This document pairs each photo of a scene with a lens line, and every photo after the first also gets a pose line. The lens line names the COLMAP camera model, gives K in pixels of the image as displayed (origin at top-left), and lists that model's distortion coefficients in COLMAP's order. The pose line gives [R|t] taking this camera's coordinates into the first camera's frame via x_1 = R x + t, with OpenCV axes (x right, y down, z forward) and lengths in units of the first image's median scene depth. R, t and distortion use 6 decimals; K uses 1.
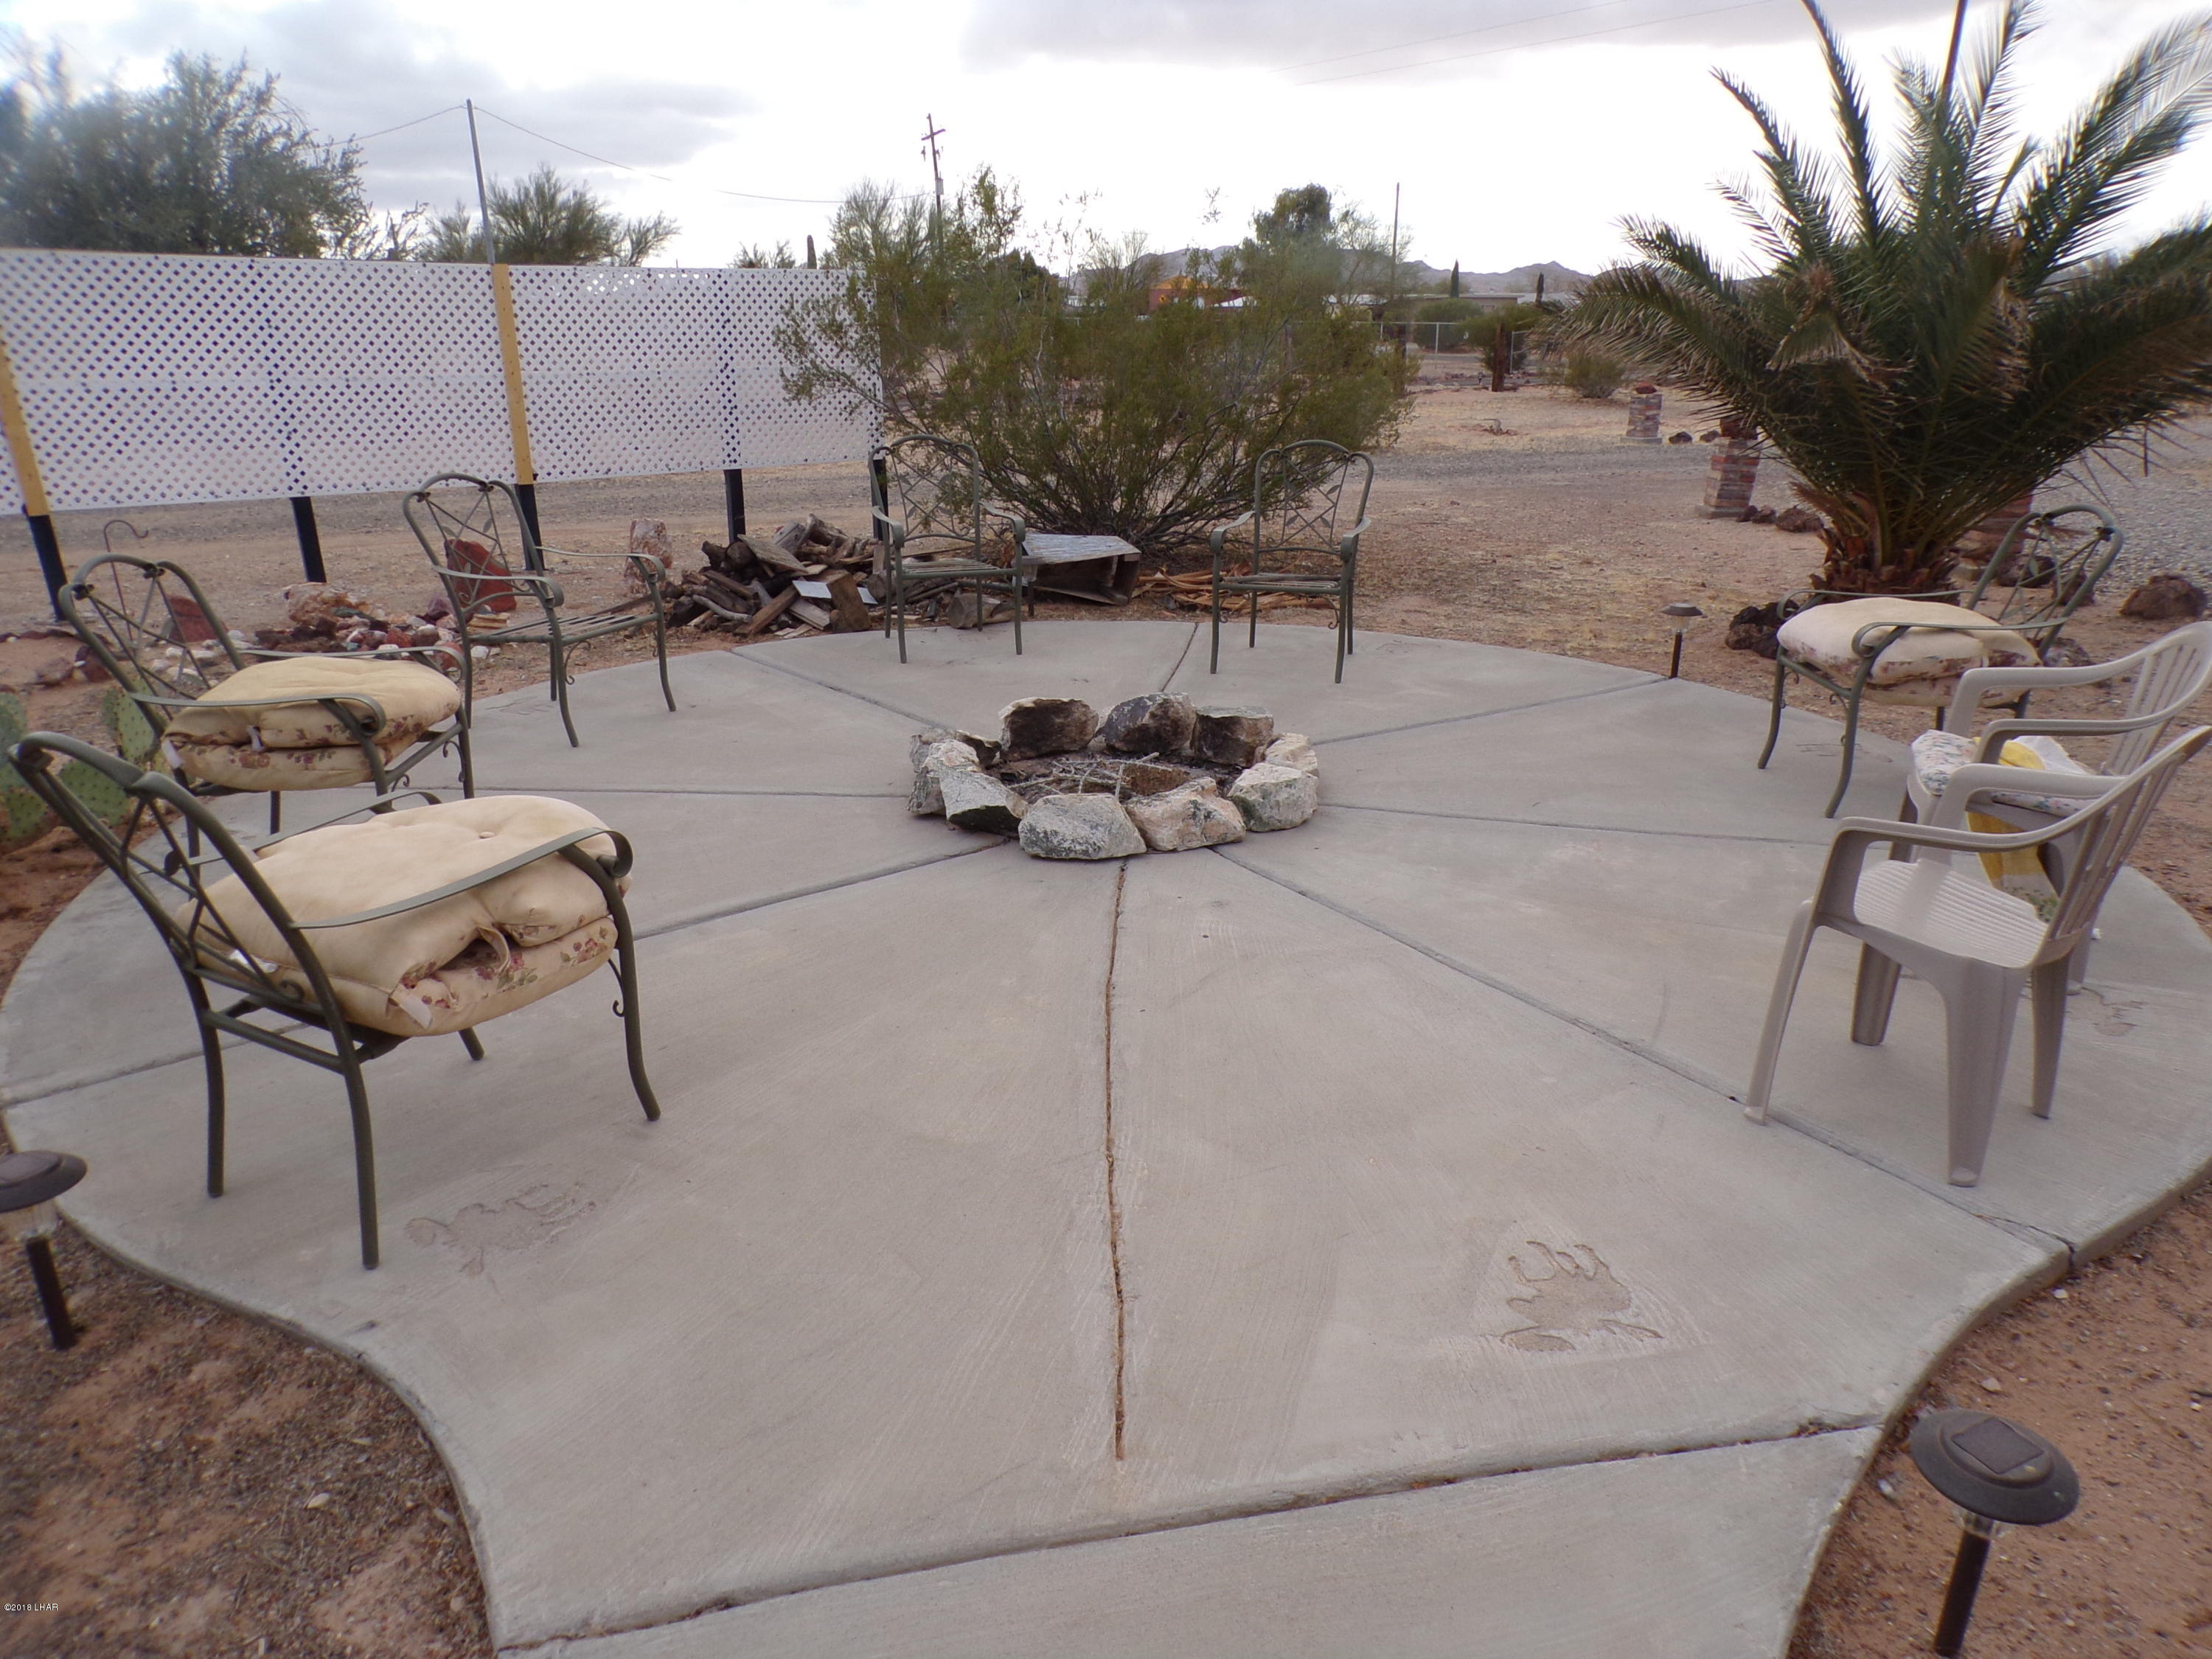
lens RADIAL K [[1543.5, 0, 1101.7], [0, 1543.5, 836.0], [0, 0, 1]] dist [0.002242, 0.004324]
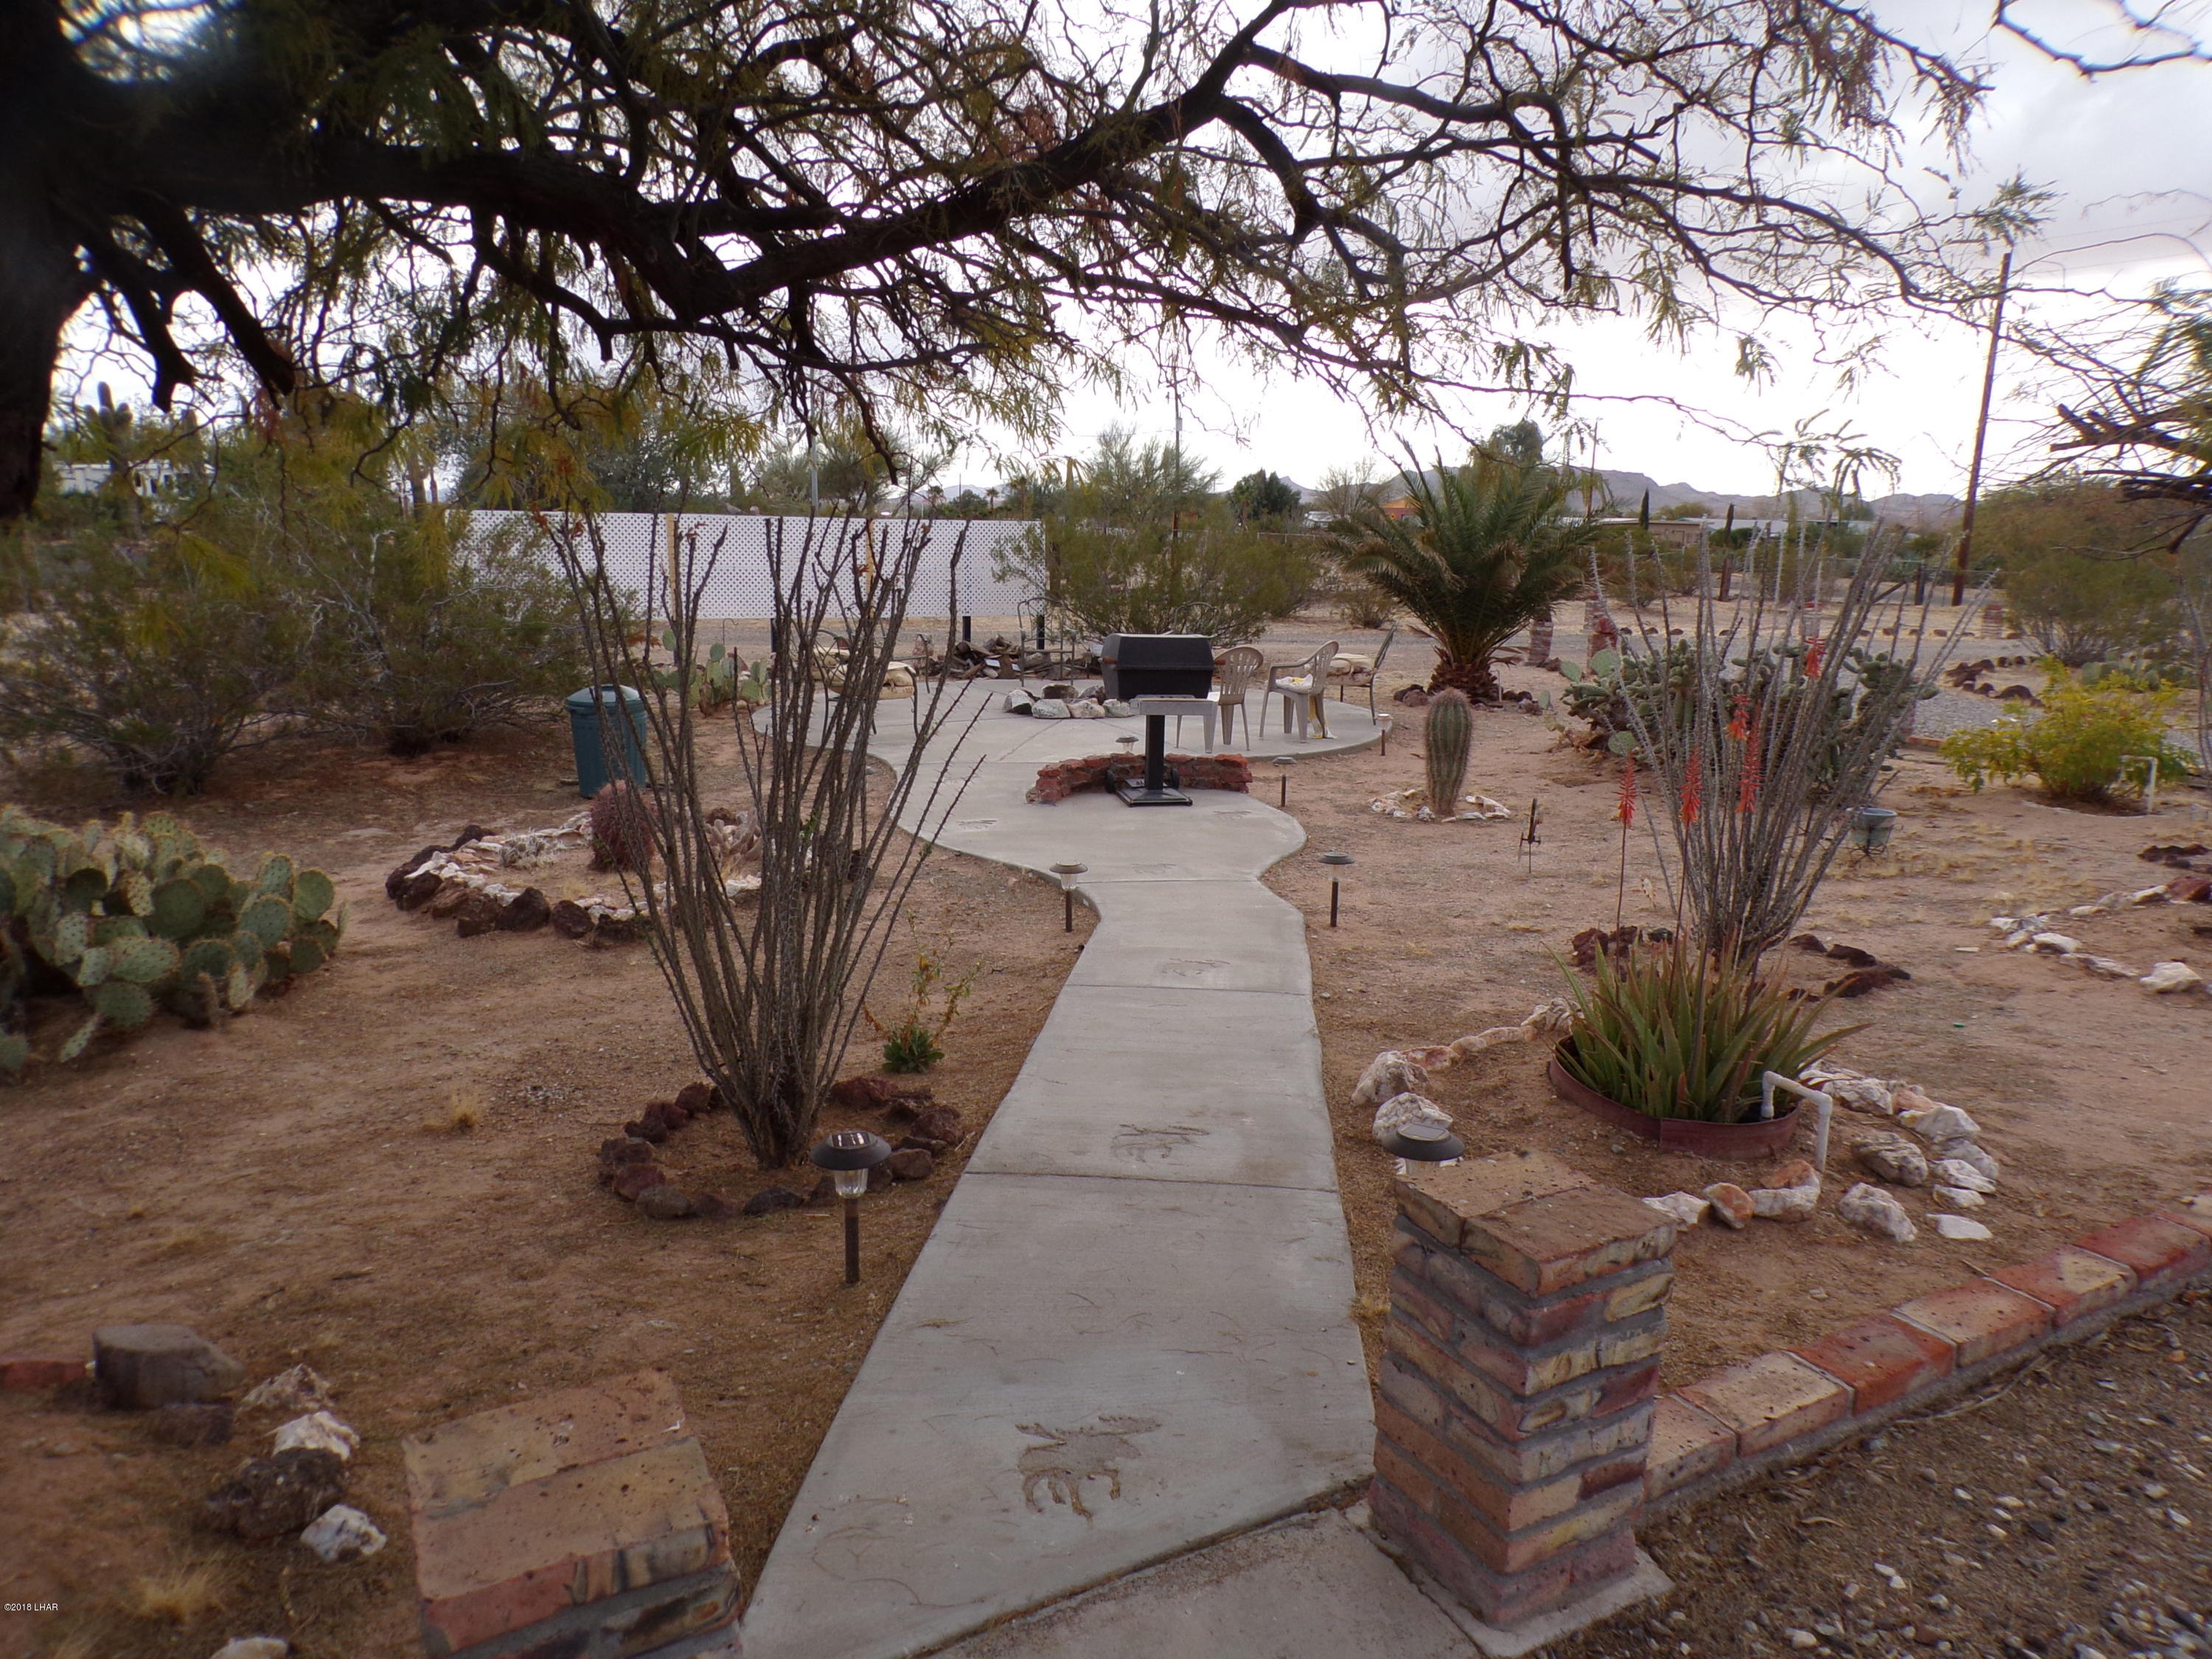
lens RADIAL K [[1543.5, 0, 1101.7], [0, 1543.5, 836.0], [0, 0, 1]] dist [0.002242, 0.004324]
pose [[0.986431, 0.054179, -0.154980, 0.275226], [-0.073222, 0.990078, -0.119934, 0.289073], [0.146944, 0.129654, 0.980611, -0.953870]]
